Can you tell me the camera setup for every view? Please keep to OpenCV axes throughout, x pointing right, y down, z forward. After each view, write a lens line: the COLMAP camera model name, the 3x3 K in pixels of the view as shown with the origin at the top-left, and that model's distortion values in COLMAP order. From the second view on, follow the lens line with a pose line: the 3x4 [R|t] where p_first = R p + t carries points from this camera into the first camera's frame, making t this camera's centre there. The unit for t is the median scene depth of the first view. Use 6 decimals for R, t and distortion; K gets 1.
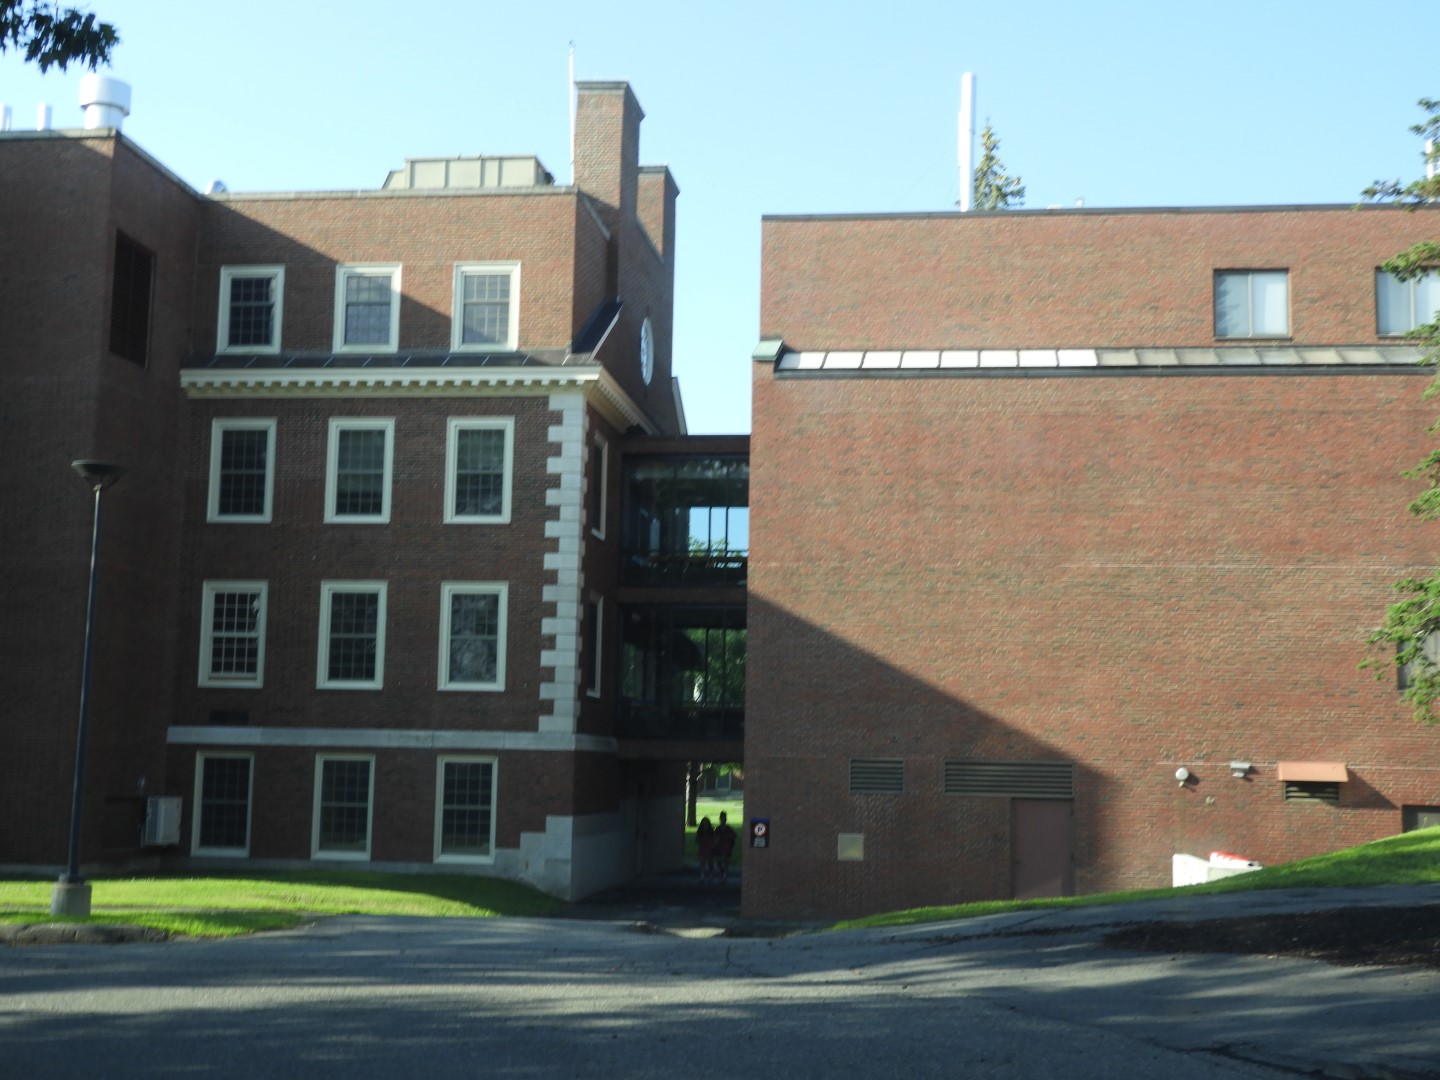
lens RADIAL K [[1894.1, 0, 720.0], [0, 1894.1, 540.0], [0, 0, 1]] dist [0.000476, 0.003263]
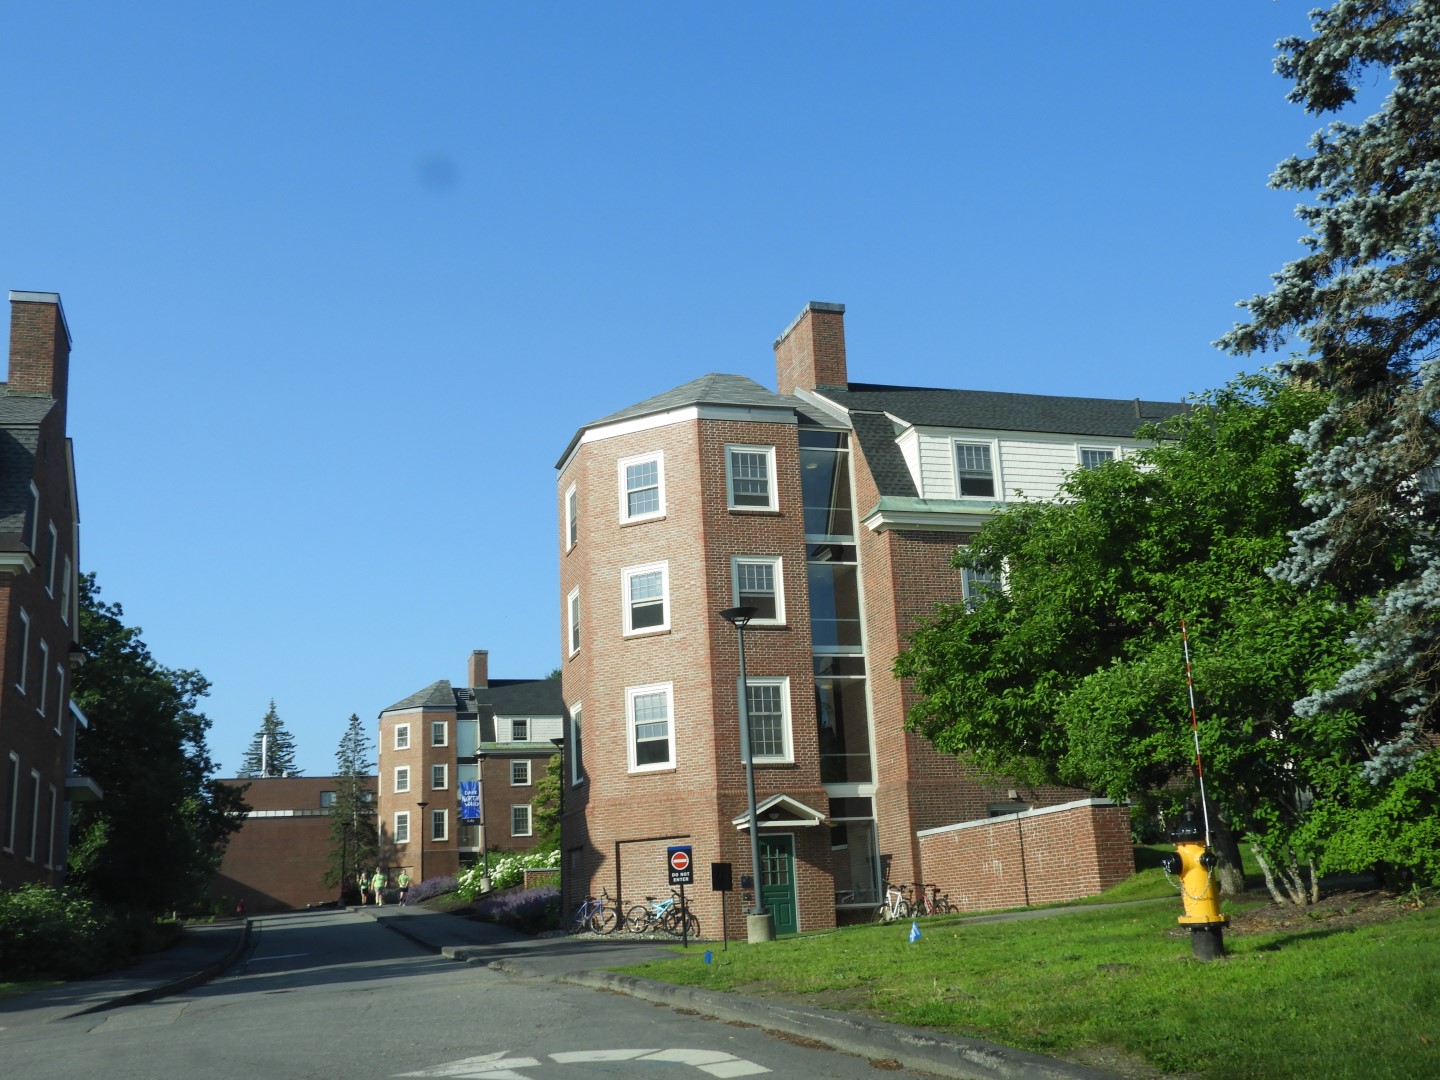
lens RADIAL K [[1448.8, 0, 720.0], [0, 1448.8, 540.0], [0, 0, 1]] dist [0.002507, 0.001009]
pose [[0.906154, 0.035994, 0.421413, -0.371001], [0.007605, 0.994825, -0.101322, -0.390601], [-0.422879, 0.095019, 0.901191, -2.682498]]
